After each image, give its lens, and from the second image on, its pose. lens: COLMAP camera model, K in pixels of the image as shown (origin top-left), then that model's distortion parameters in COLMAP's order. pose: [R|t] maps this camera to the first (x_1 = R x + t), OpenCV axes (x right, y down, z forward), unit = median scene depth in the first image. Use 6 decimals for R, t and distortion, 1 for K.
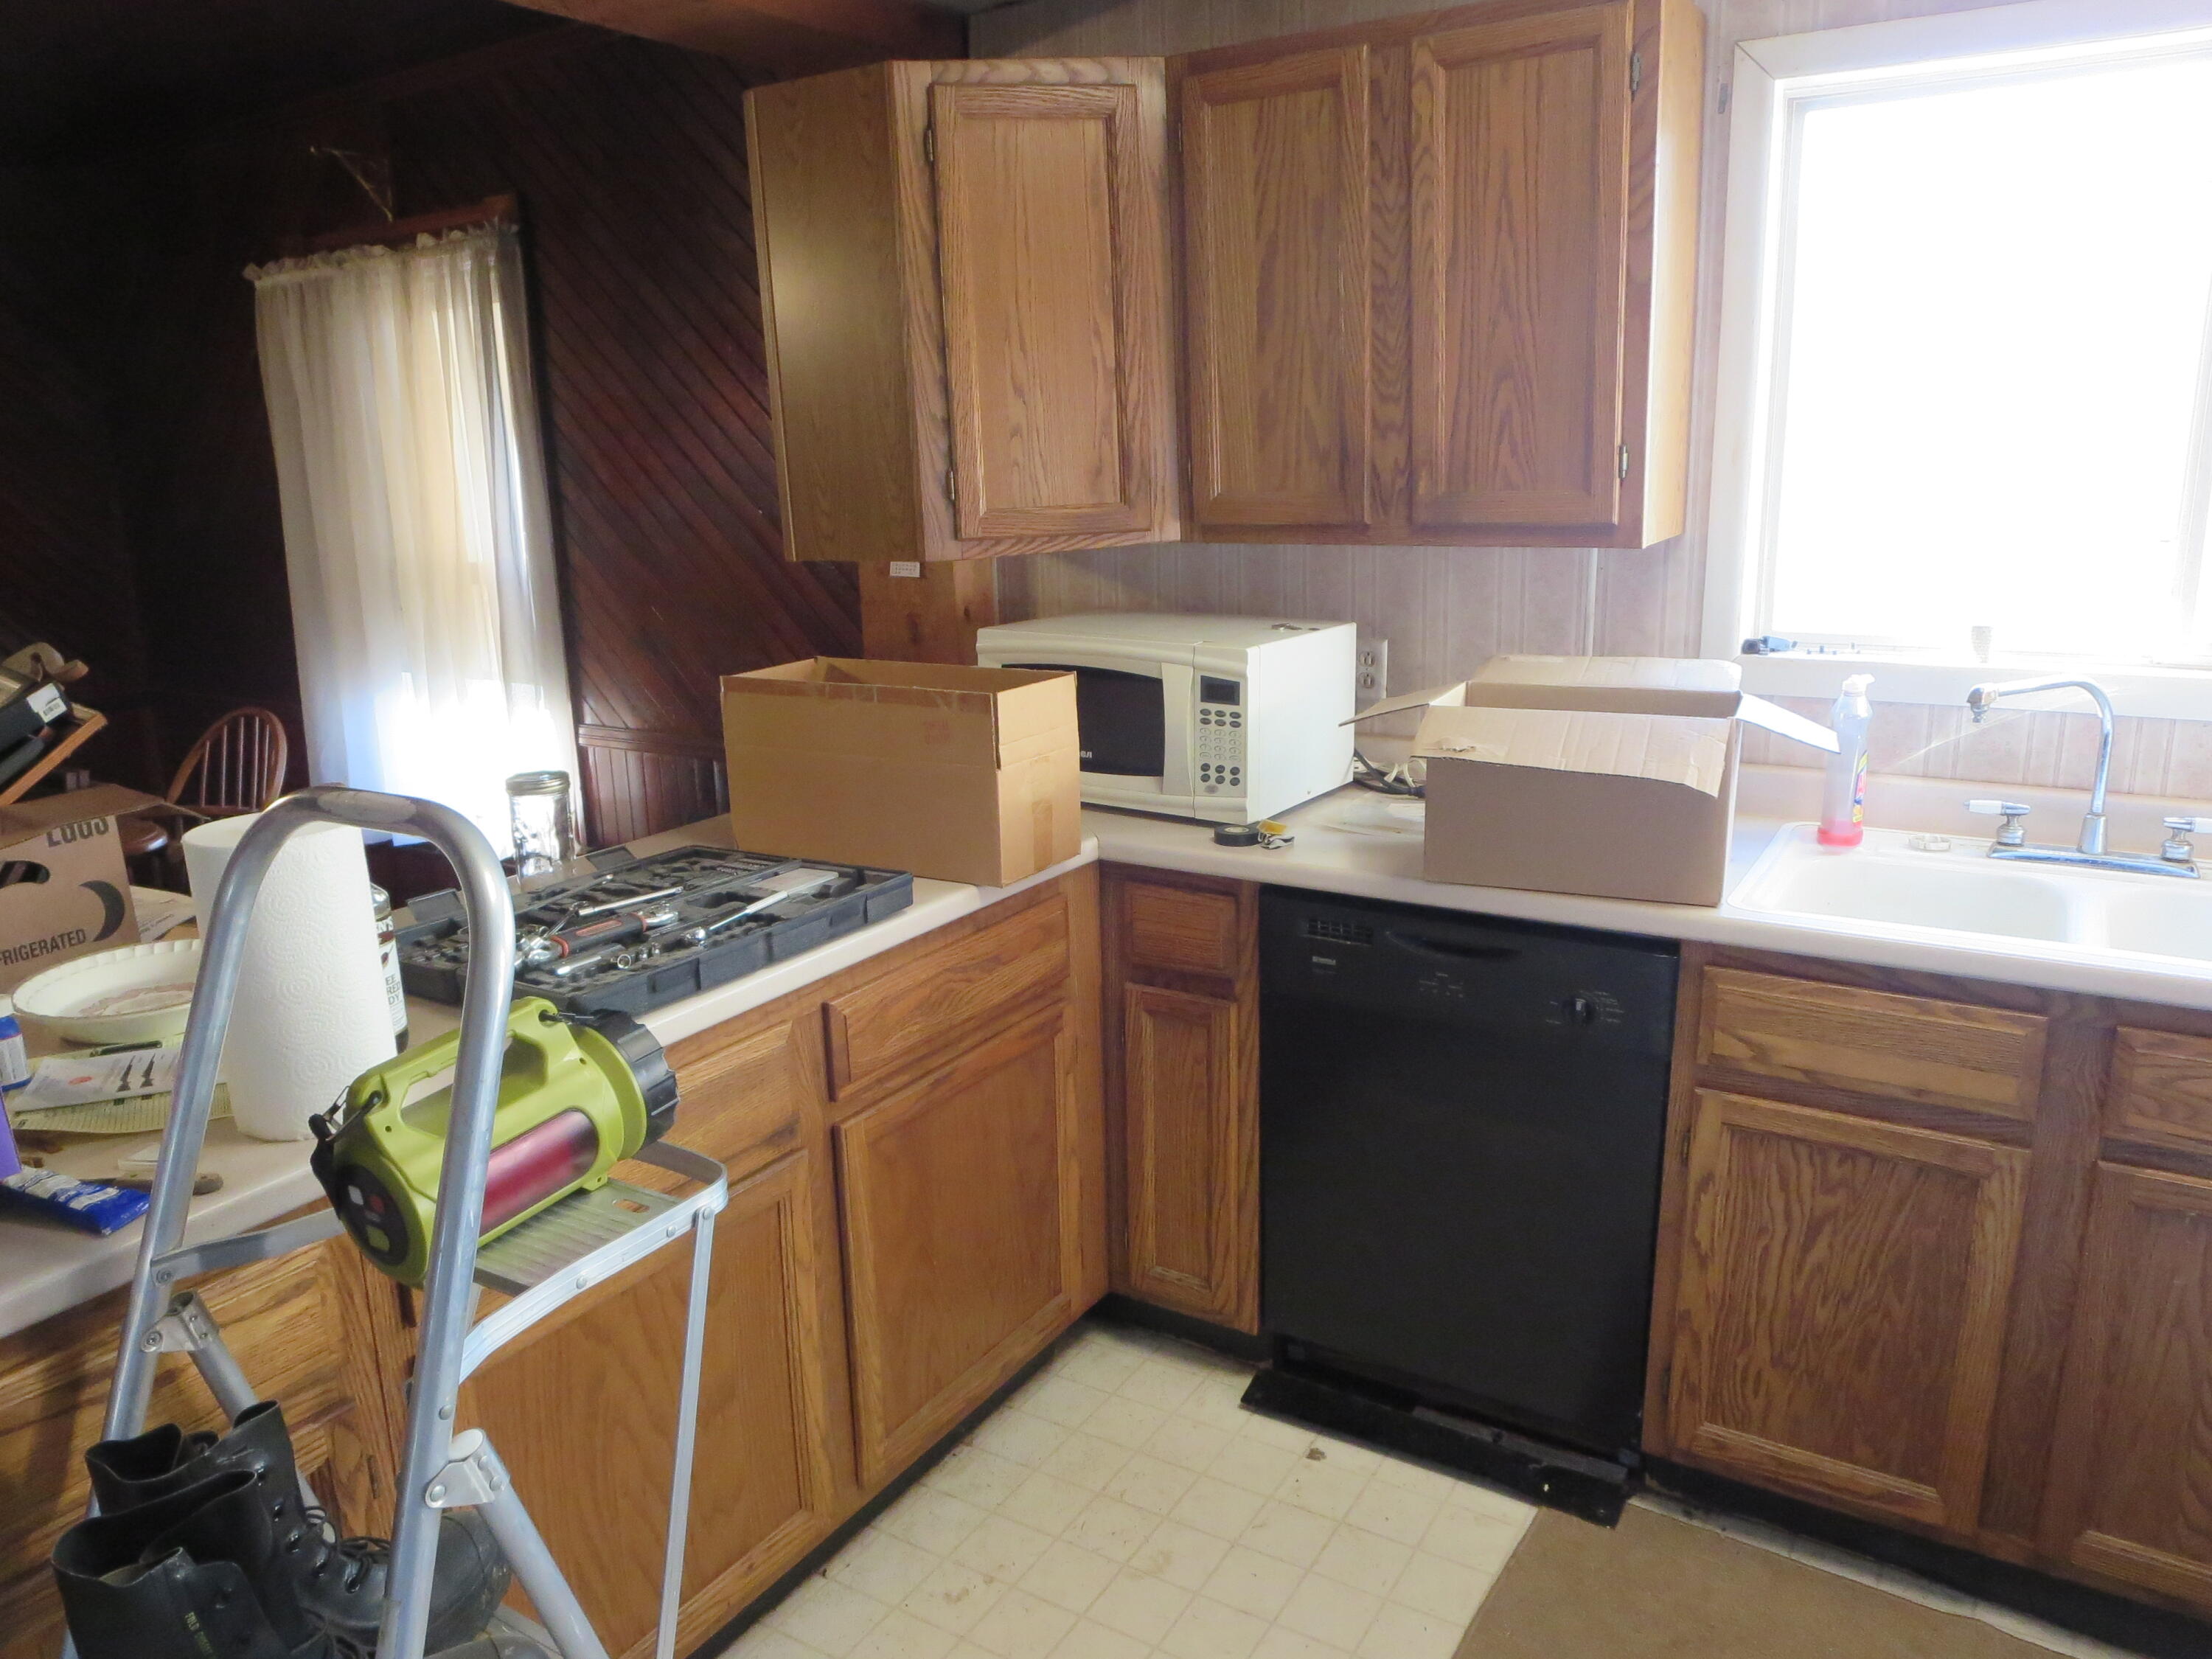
lens RADIAL K [[1572.2, 0, 1102.7], [0, 1572.2, 816.9], [0, 0, 1]] dist [-0.038962, 0.012744]
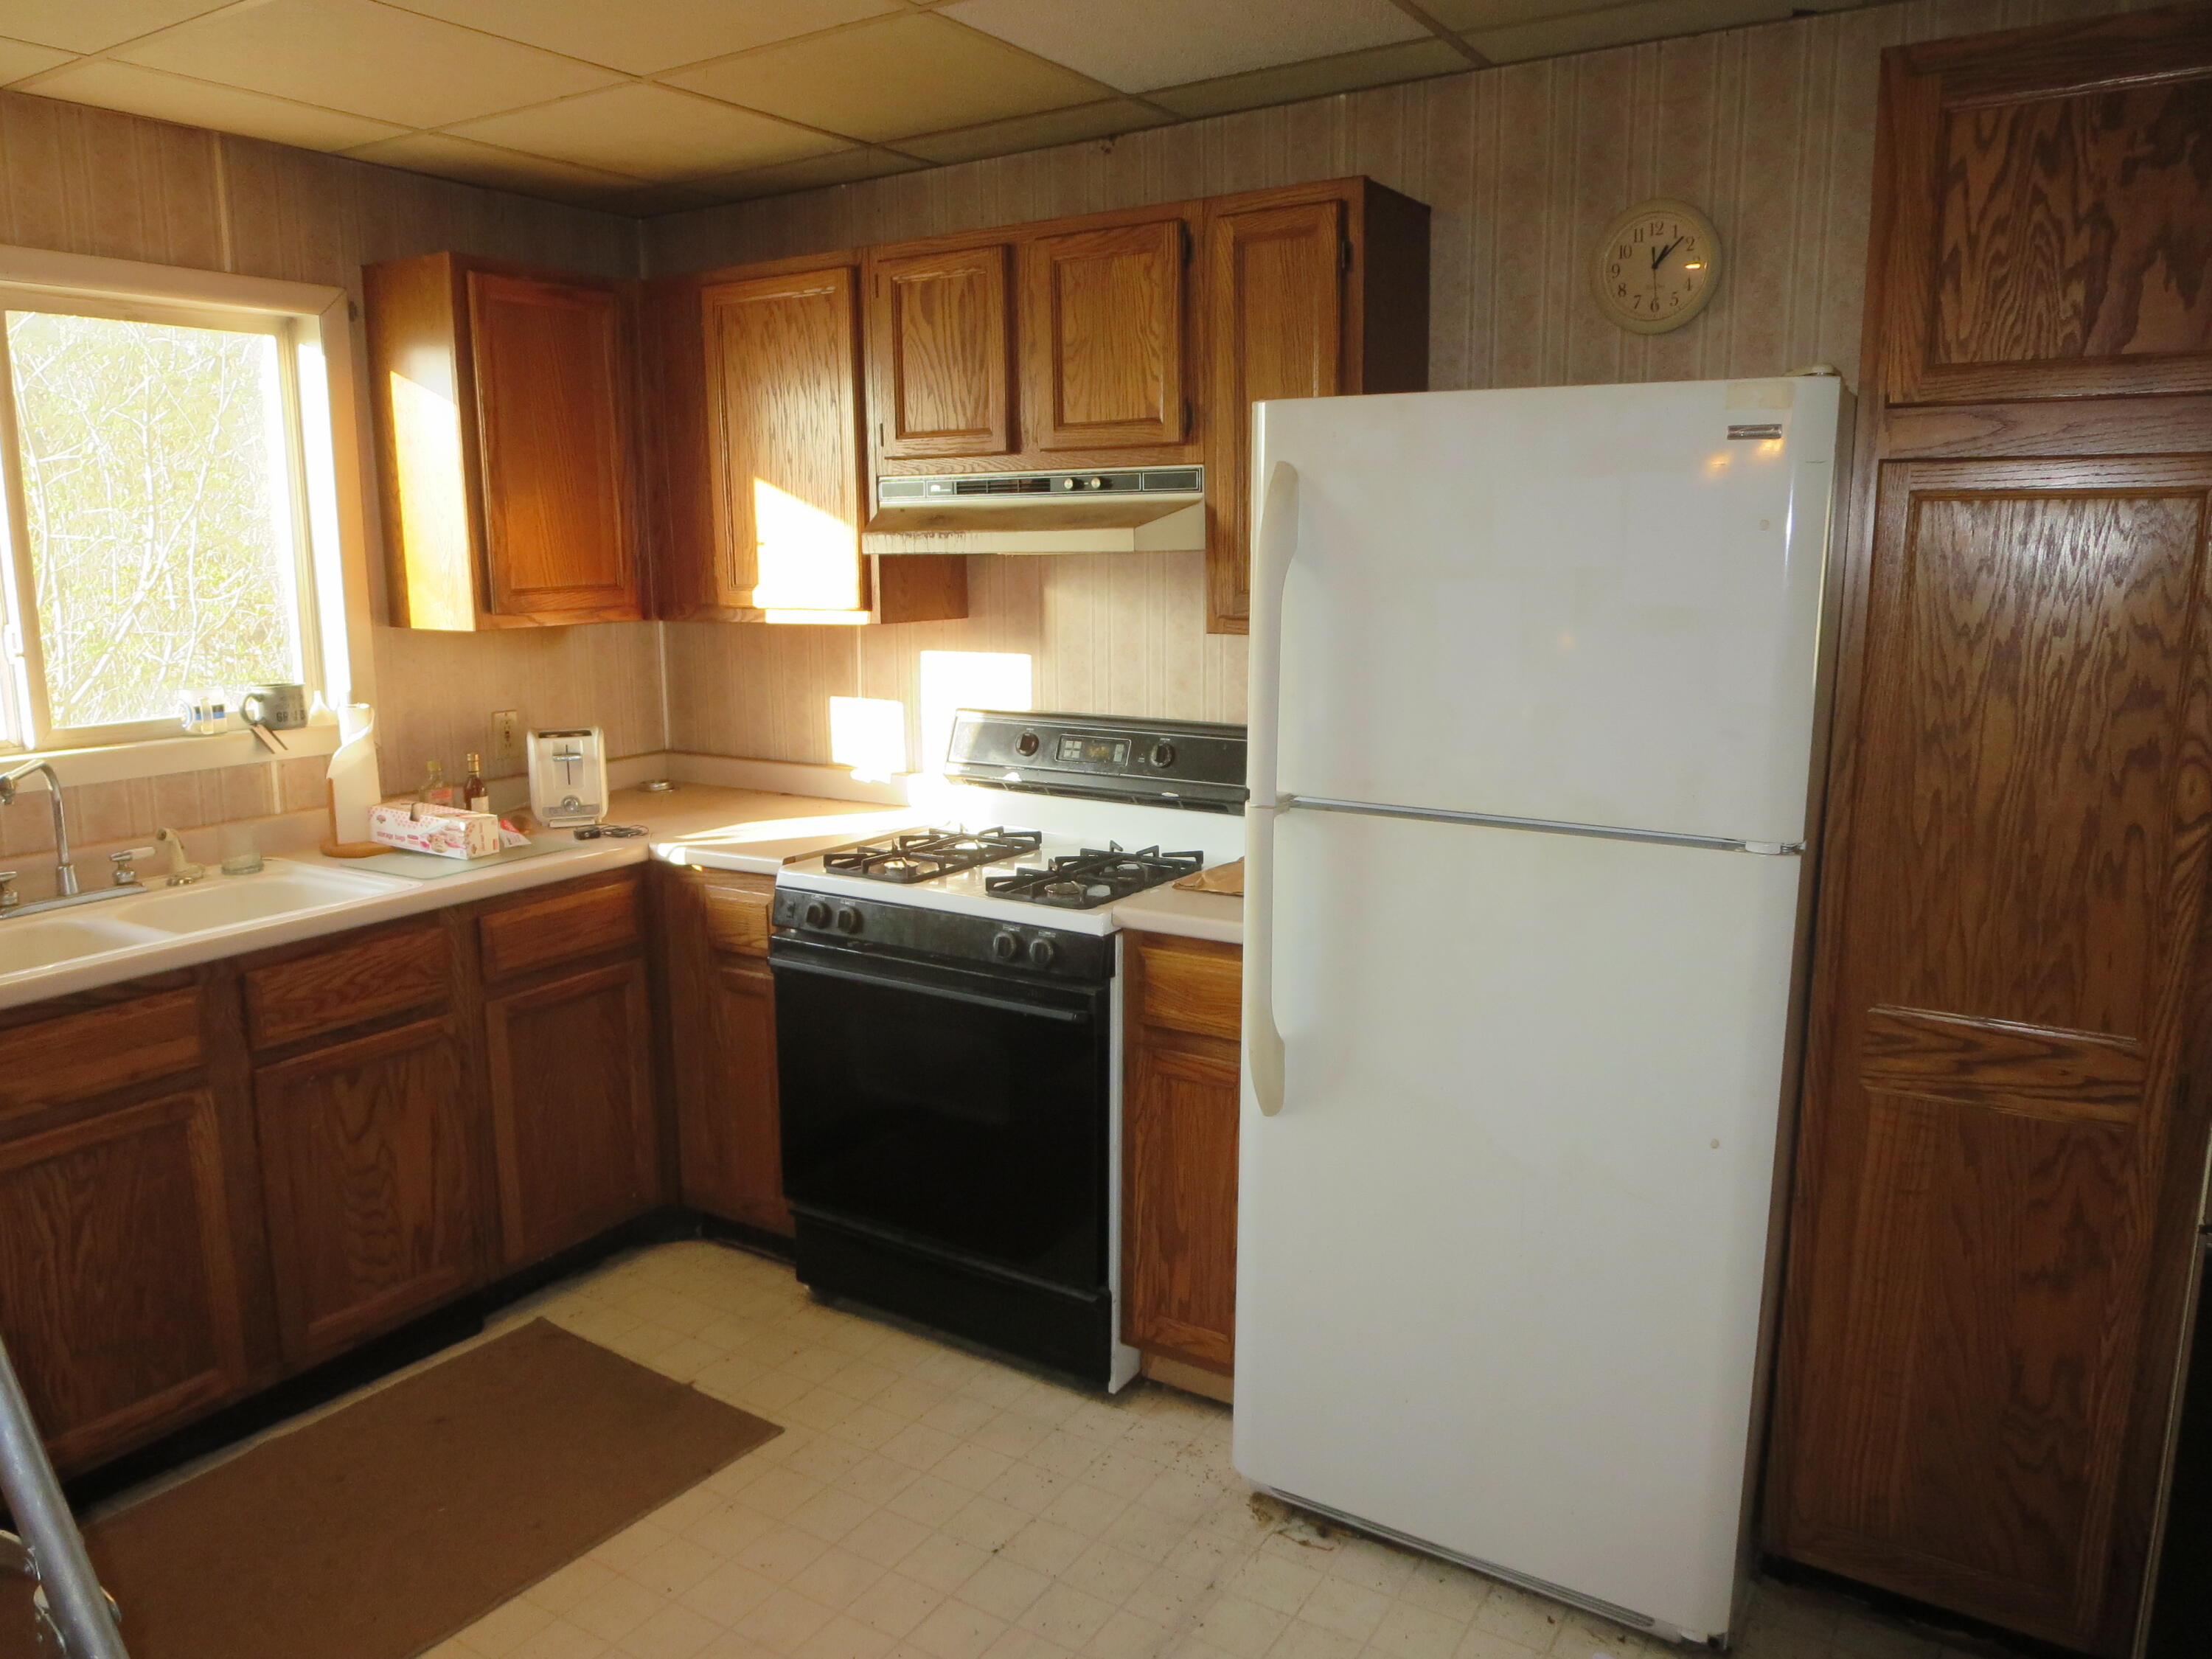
lens RADIAL K [[1572.2, 0, 1103.3], [0, 1572.2, 832.0], [0, 0, 1]] dist [-0.038962, 0.012744]
pose [[-0.000123, -0.160681, 0.987006, -0.697753], [0.240718, 0.957979, 0.155985, -0.023782], [-0.970595, 0.237609, 0.038560, 0.117582]]
